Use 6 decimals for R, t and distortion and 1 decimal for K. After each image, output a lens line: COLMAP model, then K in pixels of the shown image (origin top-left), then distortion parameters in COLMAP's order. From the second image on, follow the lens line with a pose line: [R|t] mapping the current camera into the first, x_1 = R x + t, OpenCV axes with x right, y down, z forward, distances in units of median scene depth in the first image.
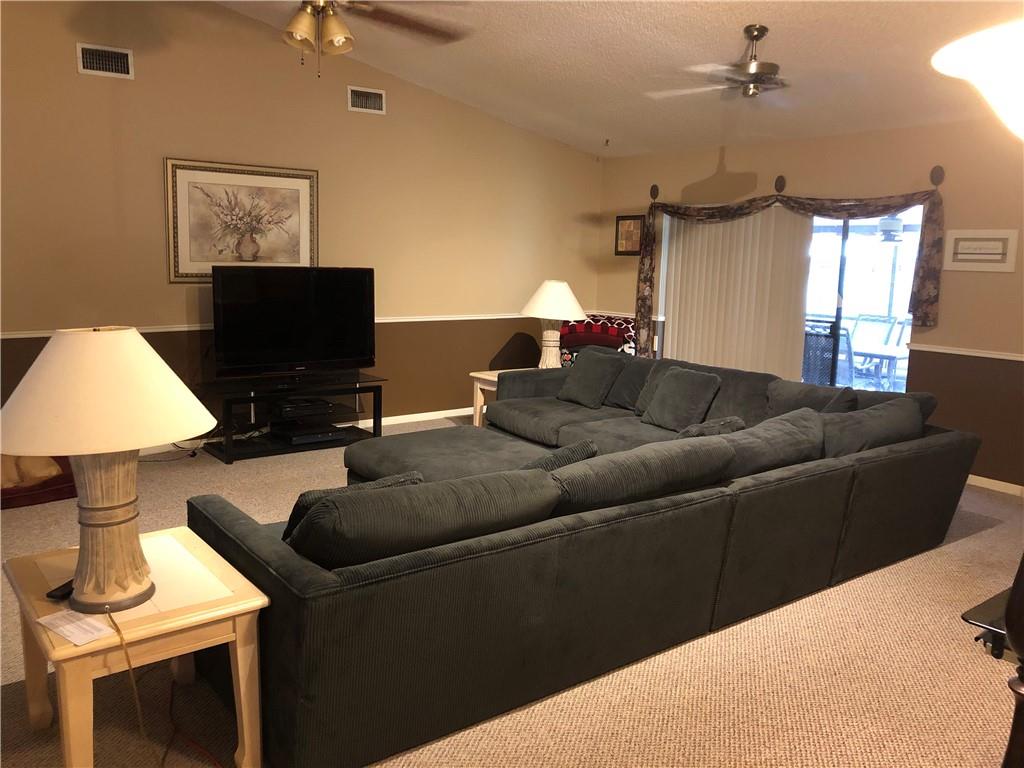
lens RADIAL K [[839.4, 0, 512.0], [0, 839.4, 384.0], [0, 0, 1]] dist [0.001255, 0.000424]
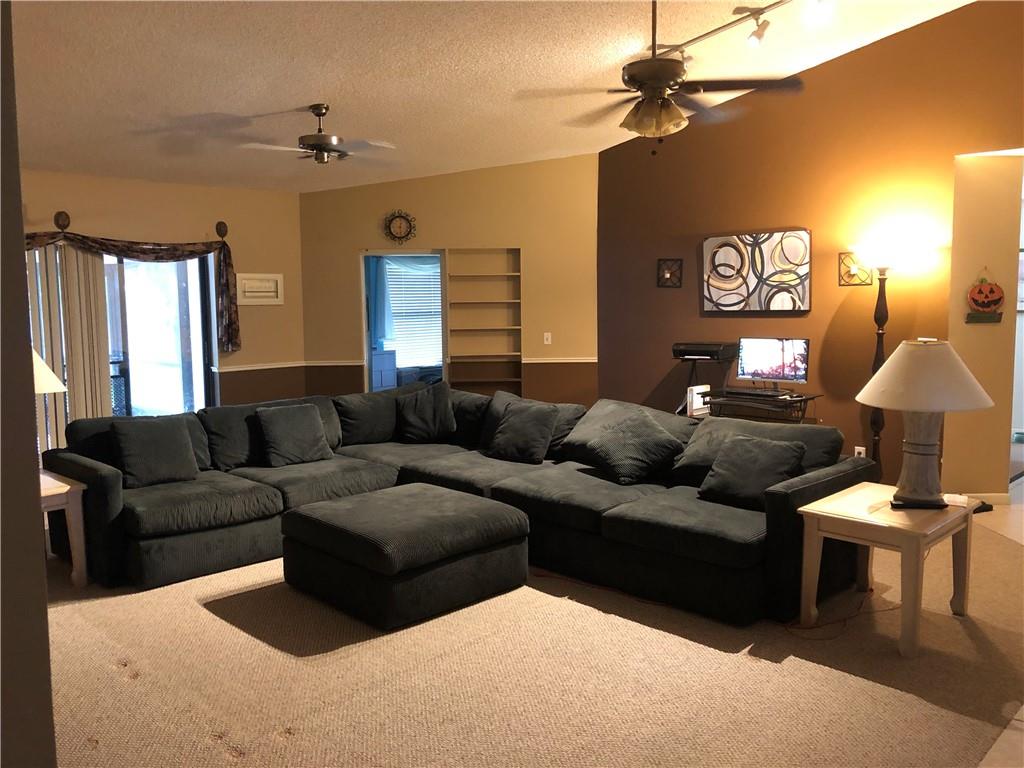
lens RADIAL K [[839.4, 0, 512.0], [0, 839.4, 384.0], [0, 0, 1]] dist [0.001255, 0.000424]
pose [[-0.135368, -0.119491, 0.983564, -0.761065], [0.165960, 0.975941, 0.141406, -0.127302], [-0.976797, 0.182374, -0.112280, 0.745724]]
